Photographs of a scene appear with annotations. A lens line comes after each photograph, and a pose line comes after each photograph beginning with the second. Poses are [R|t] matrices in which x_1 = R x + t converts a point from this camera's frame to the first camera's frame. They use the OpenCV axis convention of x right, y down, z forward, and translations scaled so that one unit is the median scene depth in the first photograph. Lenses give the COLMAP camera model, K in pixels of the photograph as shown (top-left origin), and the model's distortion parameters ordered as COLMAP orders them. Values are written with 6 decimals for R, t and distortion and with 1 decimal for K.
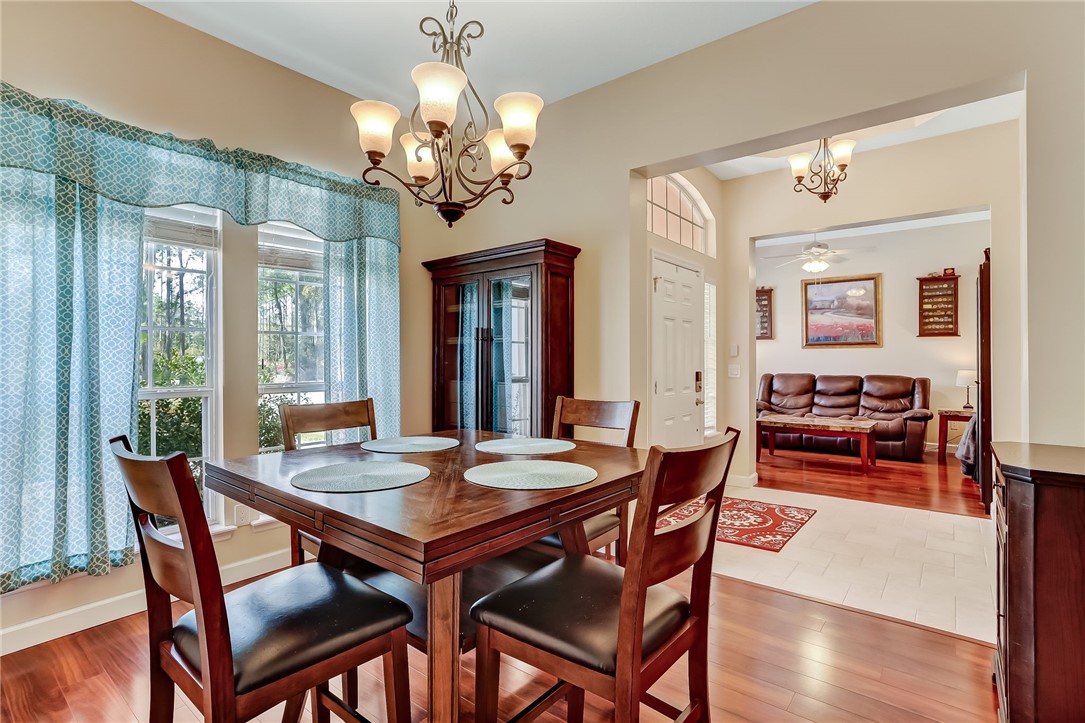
lens RADIAL K [[517.4, 0, 546.9], [0, 517.4, 354.7], [0, 0, 1]] dist [-0.014937, 0.005467]
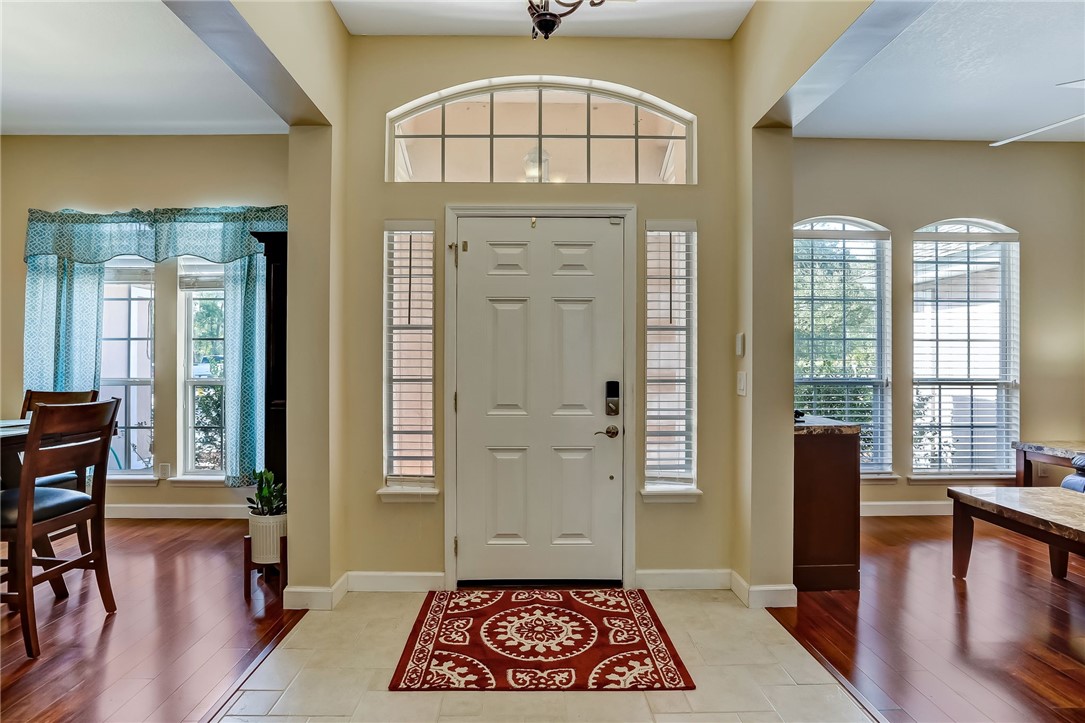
lens RADIAL K [[546.0, 0, 527.9], [0, 546.0, 357.3], [0, 0, 1]] dist [-0.018651, 0.005943]
pose [[0.636603, -0.001299, -0.771191, 0.484988], [0.004822, 0.999986, 0.002296, 0.001671], [0.771177, -0.005180, 0.636600, 0.345911]]
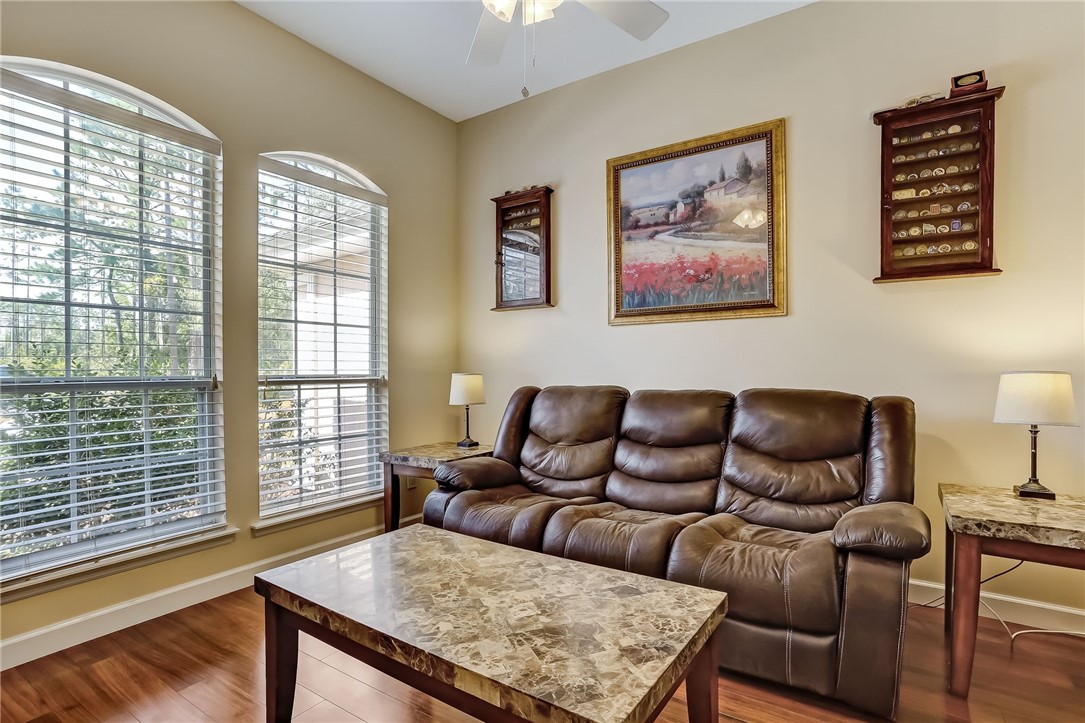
lens RADIAL K [[546.0, 0, 537.4], [0, 546.0, 367.6], [0, 0, 1]] dist [-0.018651, 0.005943]
pose [[0.996583, -0.005101, 0.082438, 0.463274], [0.004453, 0.999958, 0.008041, 0.021254], [-0.082476, -0.007647, 0.996564, 0.656283]]
